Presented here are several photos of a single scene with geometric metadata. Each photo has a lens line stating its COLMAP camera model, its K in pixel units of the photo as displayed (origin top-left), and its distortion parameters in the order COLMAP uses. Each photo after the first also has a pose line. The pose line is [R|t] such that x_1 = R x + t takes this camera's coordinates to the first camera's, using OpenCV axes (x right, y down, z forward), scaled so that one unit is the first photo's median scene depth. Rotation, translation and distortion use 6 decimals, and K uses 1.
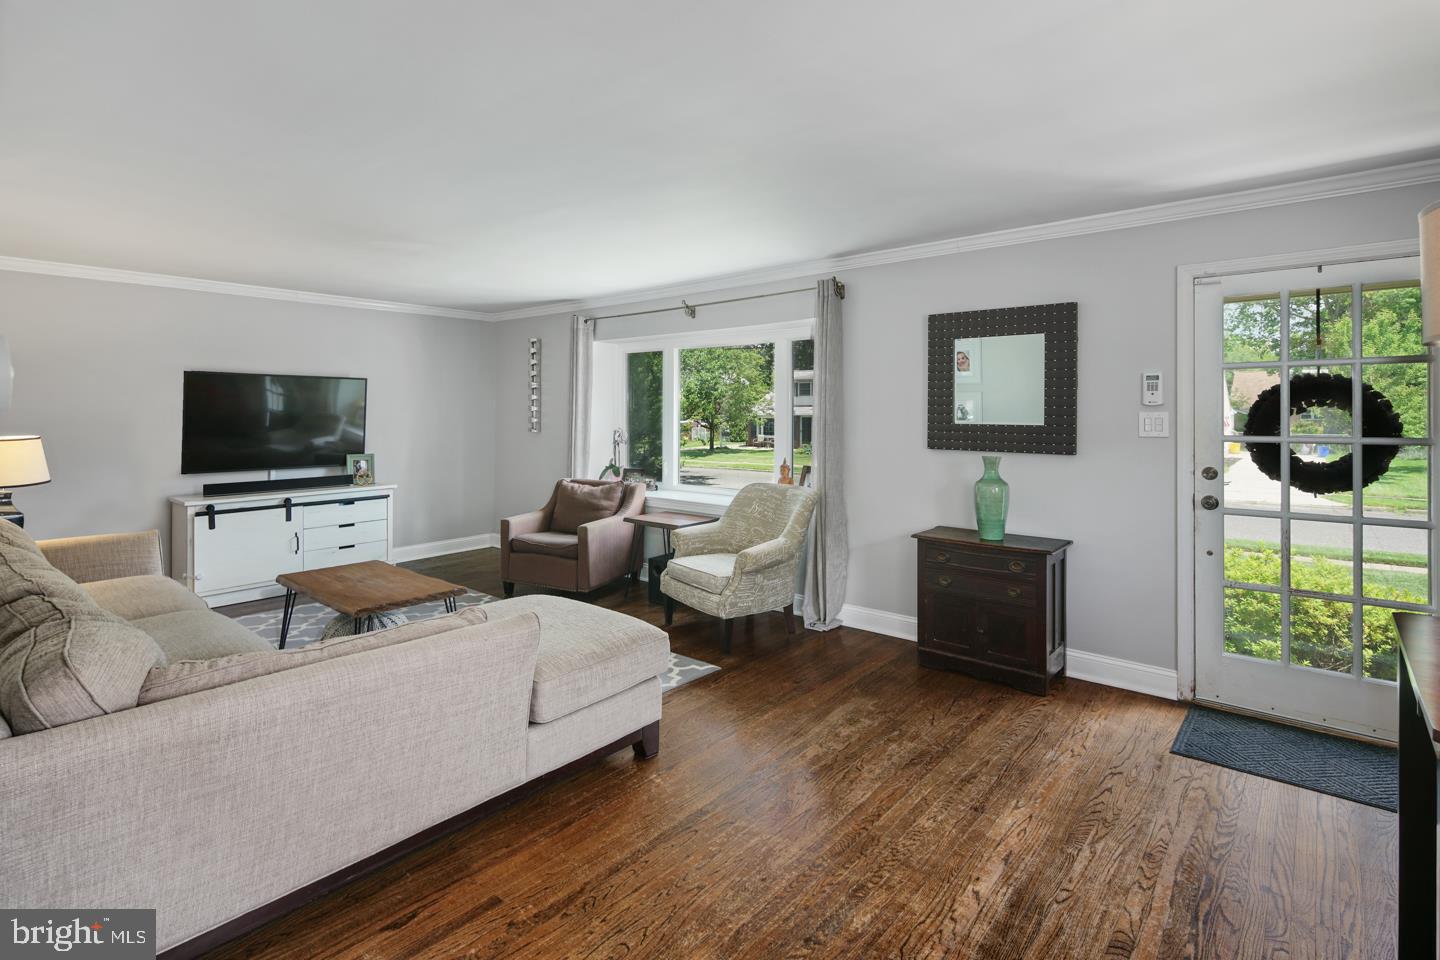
lens RADIAL K [[710.2, 0, 695.7], [0, 710.2, 408.4], [0, 0, 1]] dist [0.004195, 0.000165]
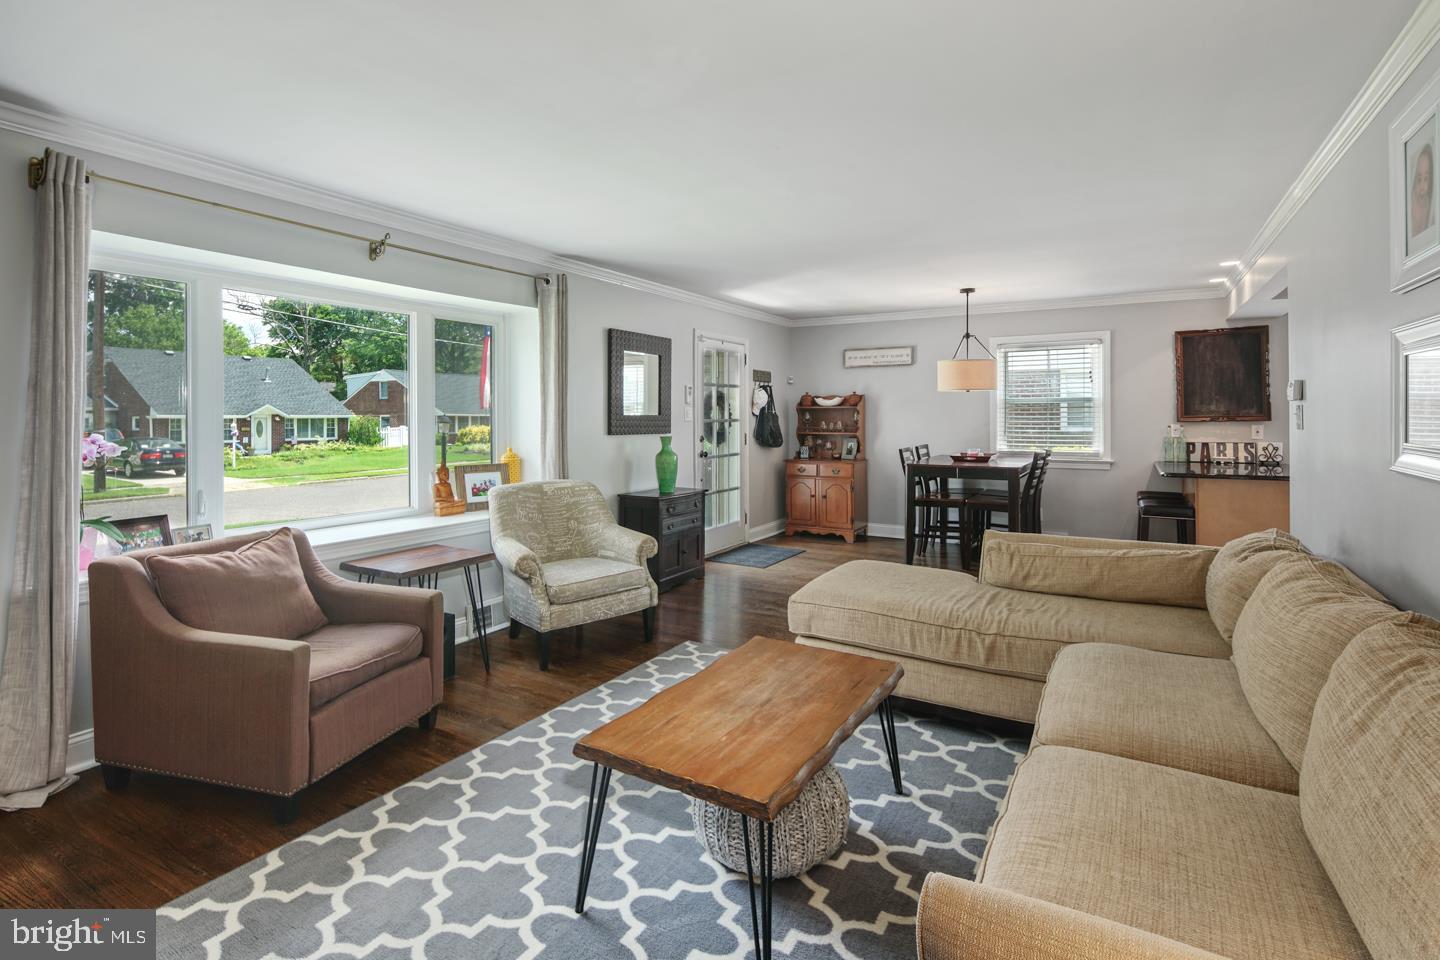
lens RADIAL K [[698.3, 0, 704.9], [0, 698.3, 414.4], [0, 0, 1]] dist [0.002710, -0.000133]
pose [[-0.172524, 0.000425, 0.985005, -0.846849], [-0.003805, 0.999992, -0.001098, 0.019727], [-0.984998, -0.003937, -0.172521, 0.975215]]
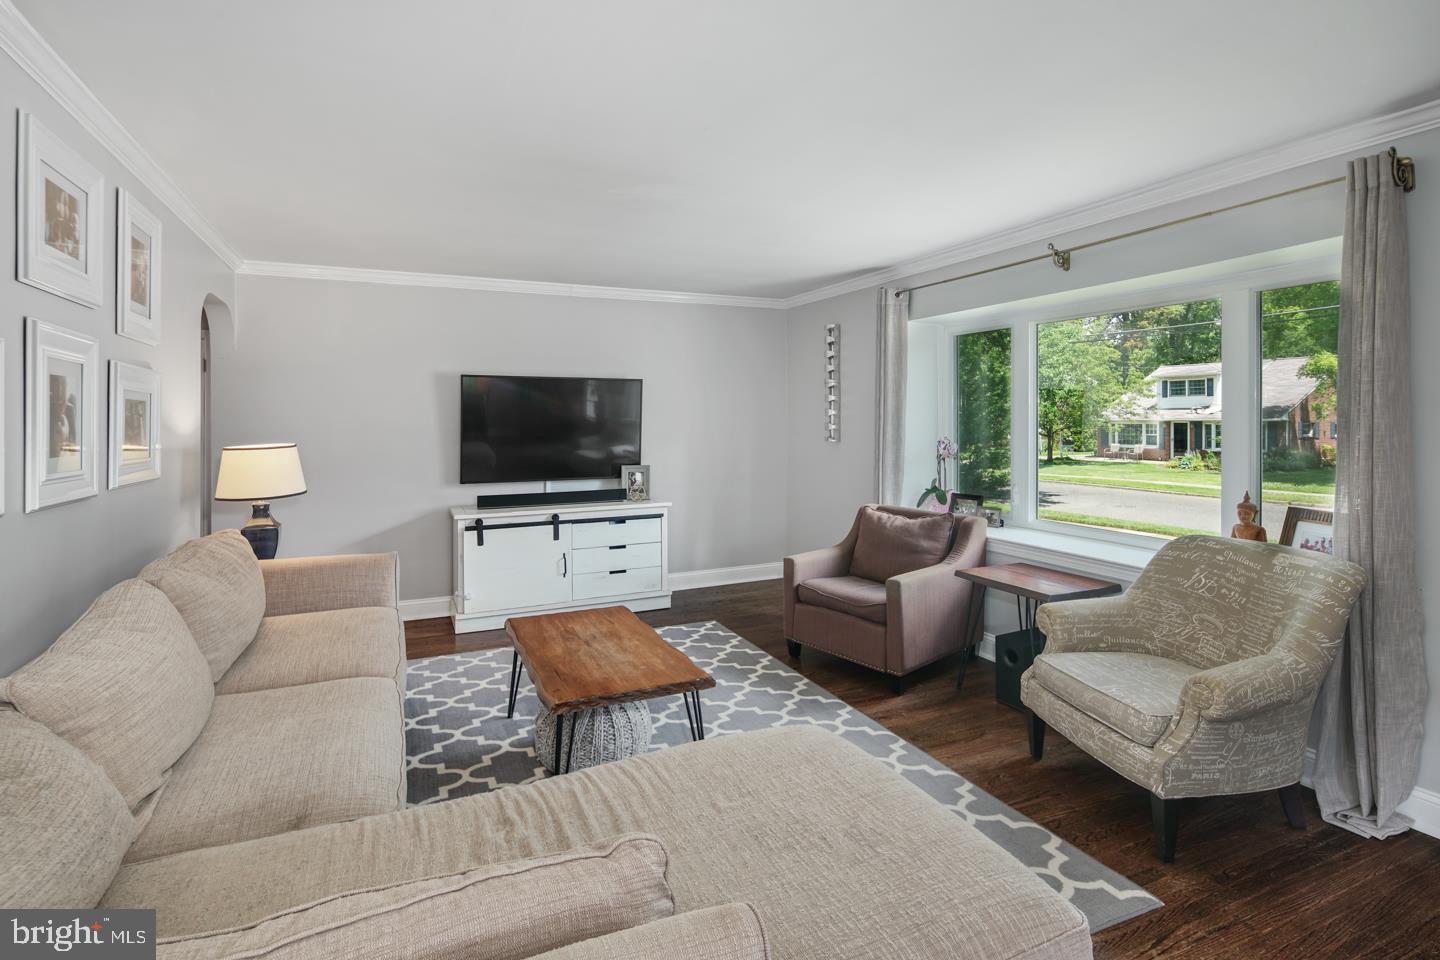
lens RADIAL K [[699.8, 0, 698.8], [0, 699.8, 422.5], [0, 0, 1]] dist [0.001525, -0.000534]
pose [[0.906912, -0.002361, -0.421312, -0.047282], [0.007120, 0.999927, 0.009724, 0.004572], [0.421259, -0.011819, 0.906863, 0.331908]]
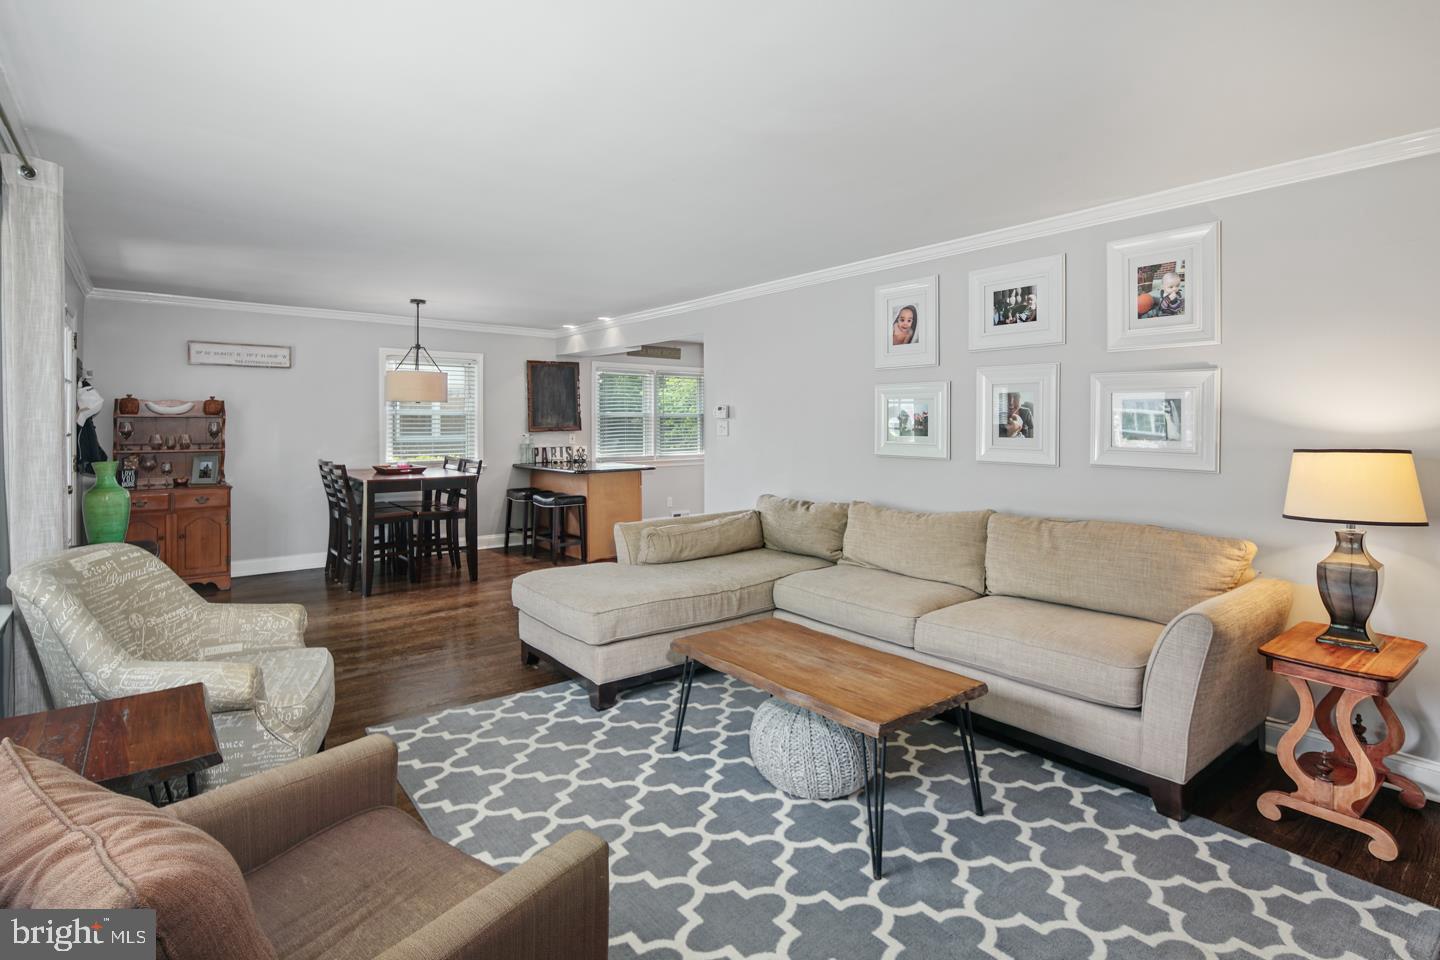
lens RADIAL K [[699.8, 0, 698.8], [0, 699.8, 422.5], [0, 0, 1]] dist [0.001525, -0.000534]
pose [[-0.981532, -0.001322, 0.191292, -0.410758], [-0.002807, 0.999968, -0.007489, 0.018274], [-0.191276, -0.007888, -0.981505, 1.440124]]
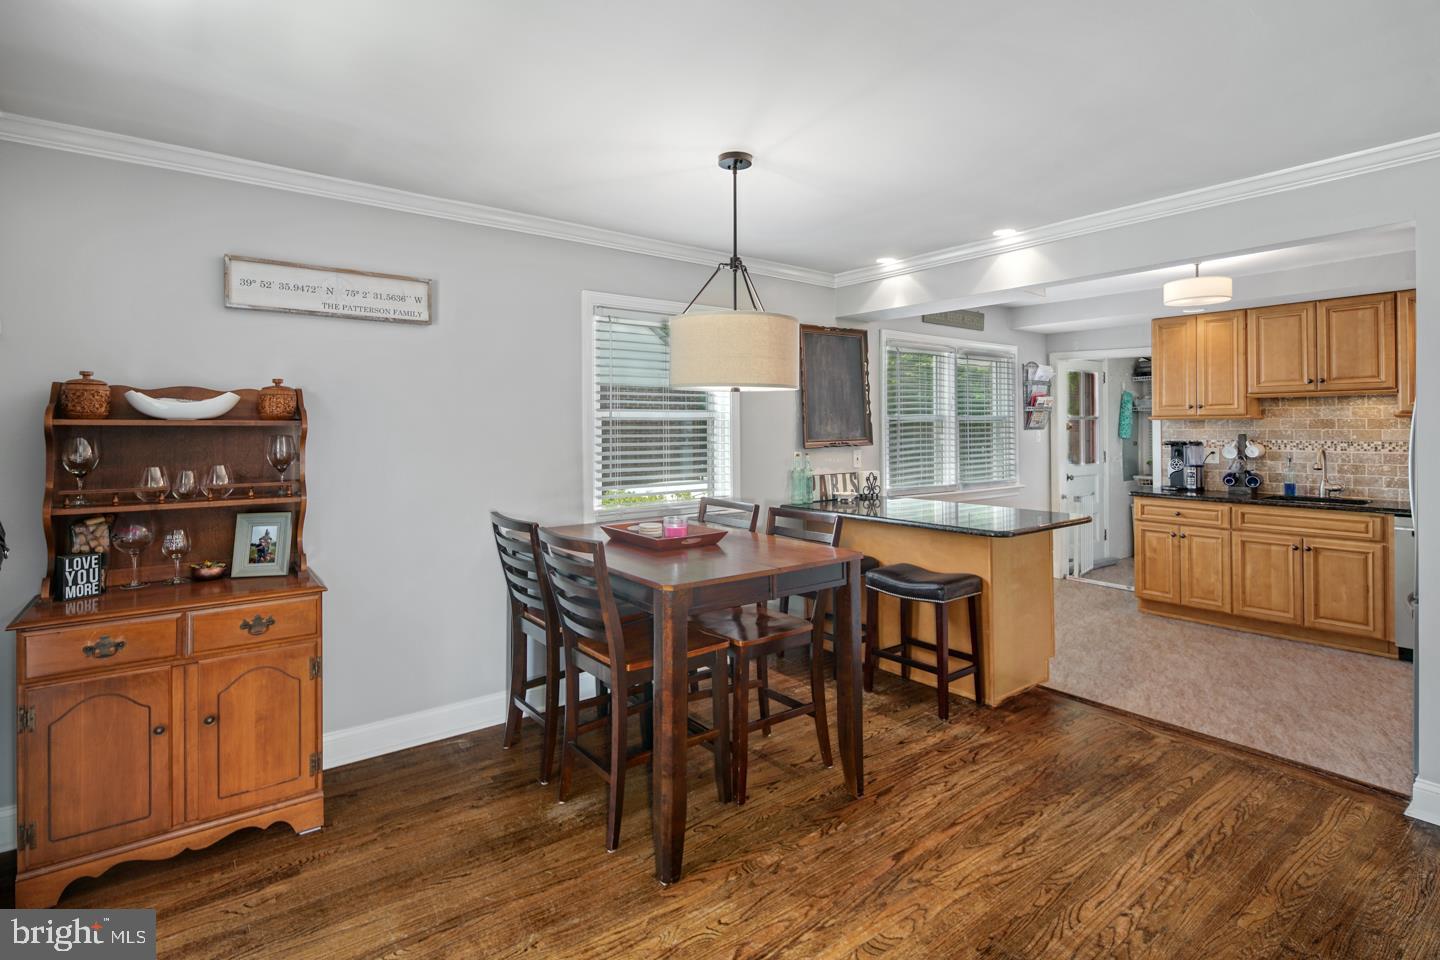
lens RADIAL K [[699.8, 0, 698.8], [0, 699.8, 422.5], [0, 0, 1]] dist [0.001525, -0.000534]
pose [[-0.976617, 0.003139, 0.214962, 0.253745], [0.000127, 0.999902, -0.014023, 0.006745], [-0.214985, -0.013667, -0.976522, 0.833397]]
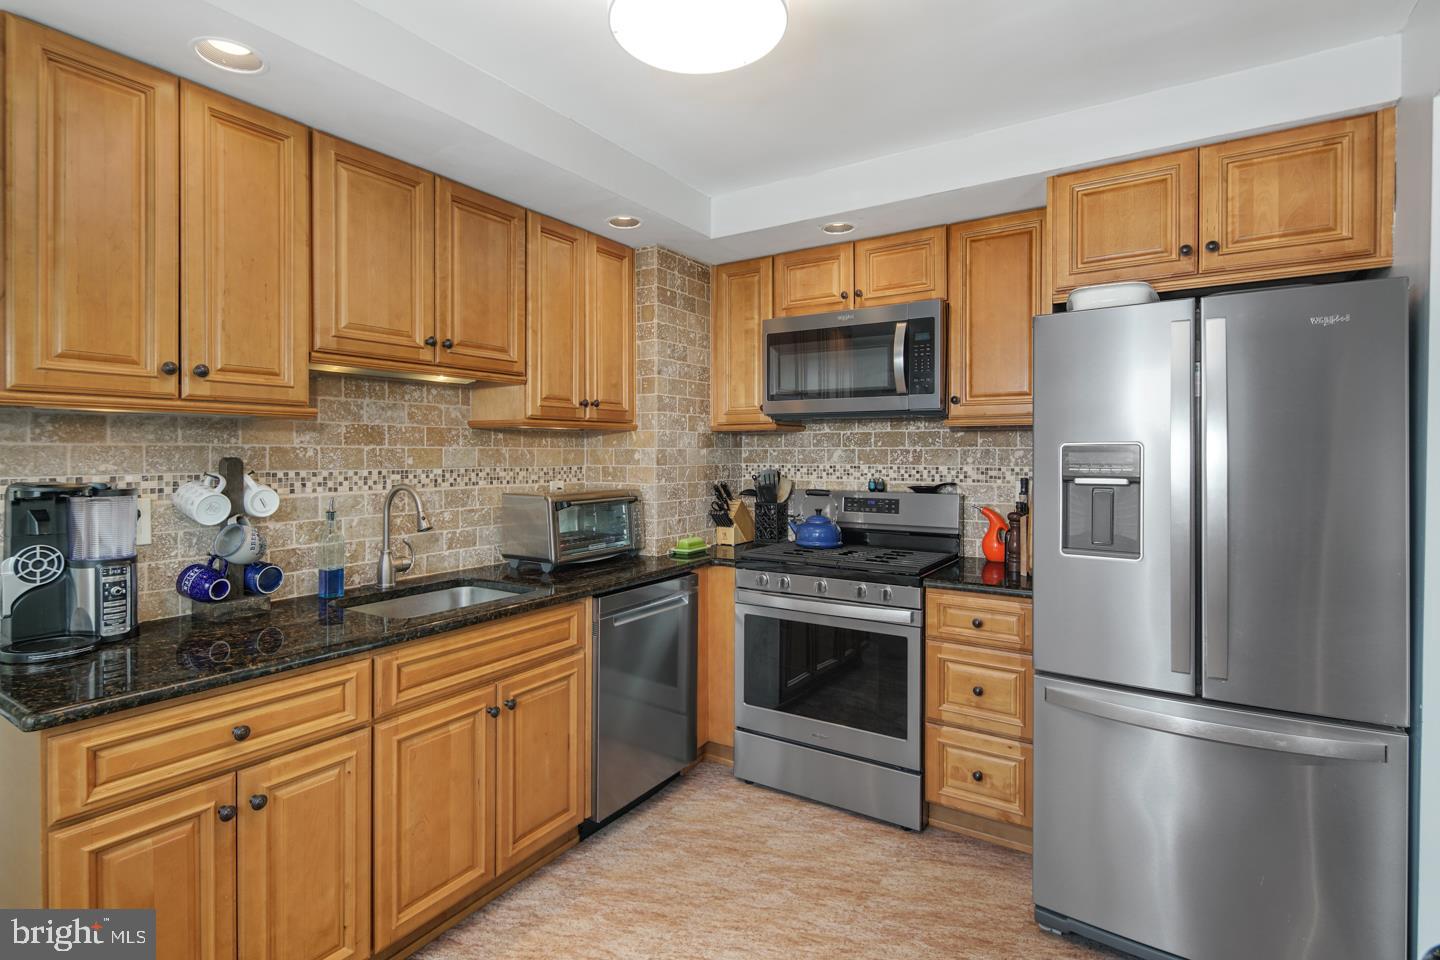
lens RADIAL K [[702.4, 0, 687.0], [0, 702.4, 457.4], [0, 0, 1]] dist [-0.000025, -0.000221]
pose [[0.122365, 0.003008, -0.992481, 0.095836], [0.007009, 0.999968, 0.003895, 0.010138], [0.992460, -0.007433, 0.122340, -0.238913]]
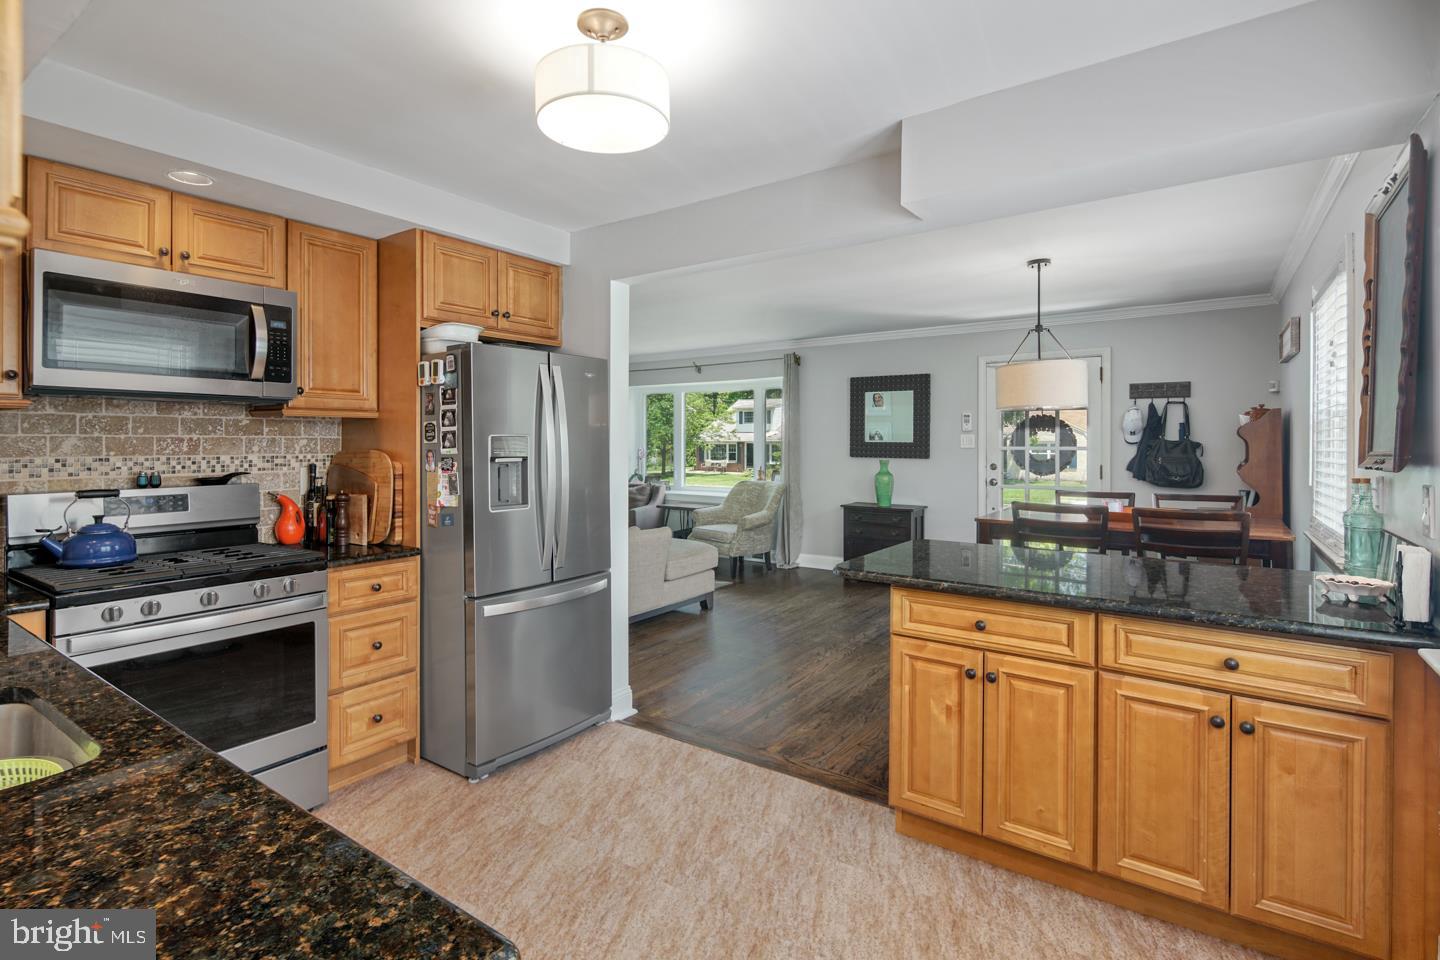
lens RADIAL K [[708.1, 0, 701.8], [0, 708.1, 442.4], [0, 0, 1]] dist [0.002243, 0.000171]
pose [[0.995479, -0.002266, 0.094953, -0.170155], [0.001344, 0.999951, 0.009777, 0.005232], [-0.094970, -0.009605, 0.995434, -0.595110]]
